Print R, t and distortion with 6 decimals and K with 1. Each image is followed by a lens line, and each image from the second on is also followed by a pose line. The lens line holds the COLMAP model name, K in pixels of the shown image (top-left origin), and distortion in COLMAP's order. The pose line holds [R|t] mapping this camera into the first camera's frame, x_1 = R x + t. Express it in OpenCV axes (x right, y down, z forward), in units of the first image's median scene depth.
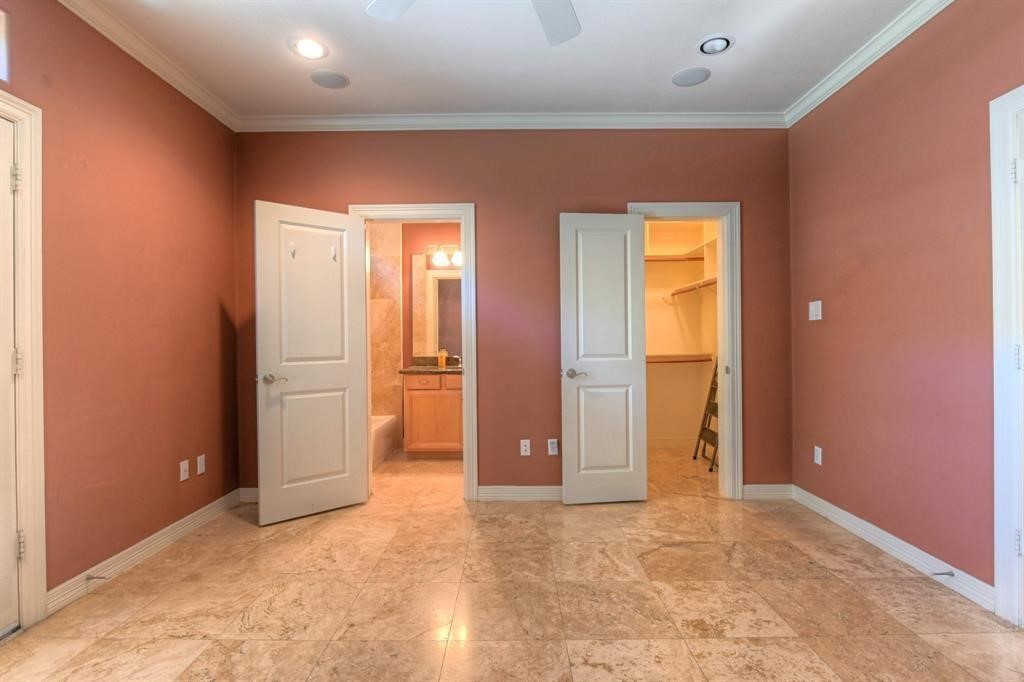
lens RADIAL K [[486.9, 0, 506.4], [0, 486.9, 342.0], [0, 0, 1]] dist [-0.016195, -0.001749]
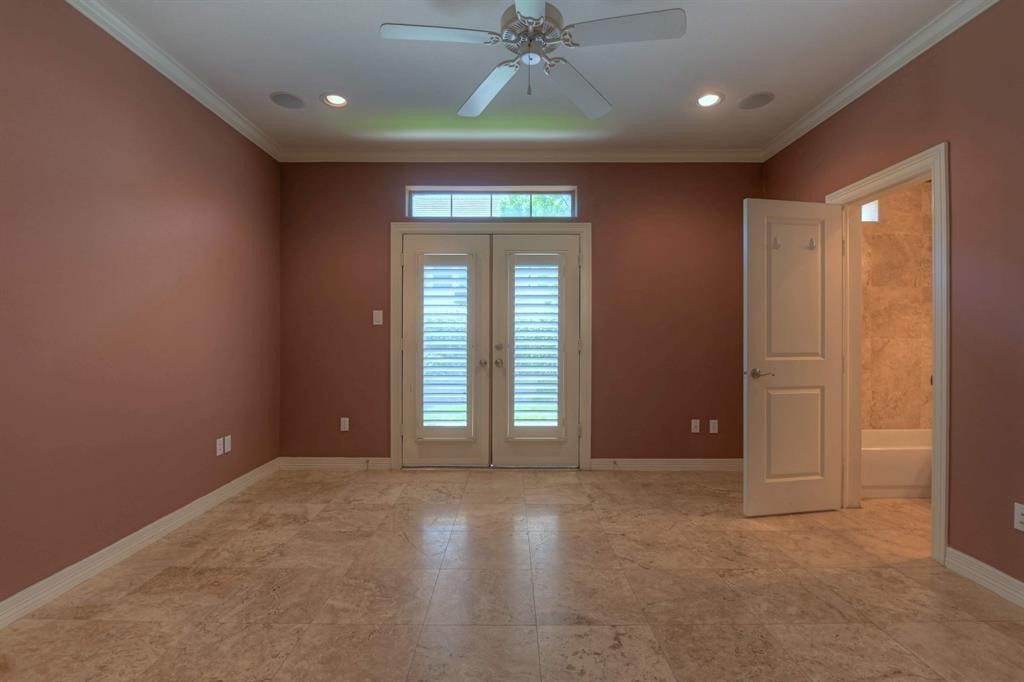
lens RADIAL K [[466.1, 0, 510.6], [0, 466.1, 341.2], [0, 0, 1]] dist [-0.018436, -0.001856]
pose [[0.002829, 0.014451, -0.999892, 0.707262], [-0.004671, 0.999885, 0.014438, -0.003671], [0.999985, 0.004630, 0.002897, 0.446006]]
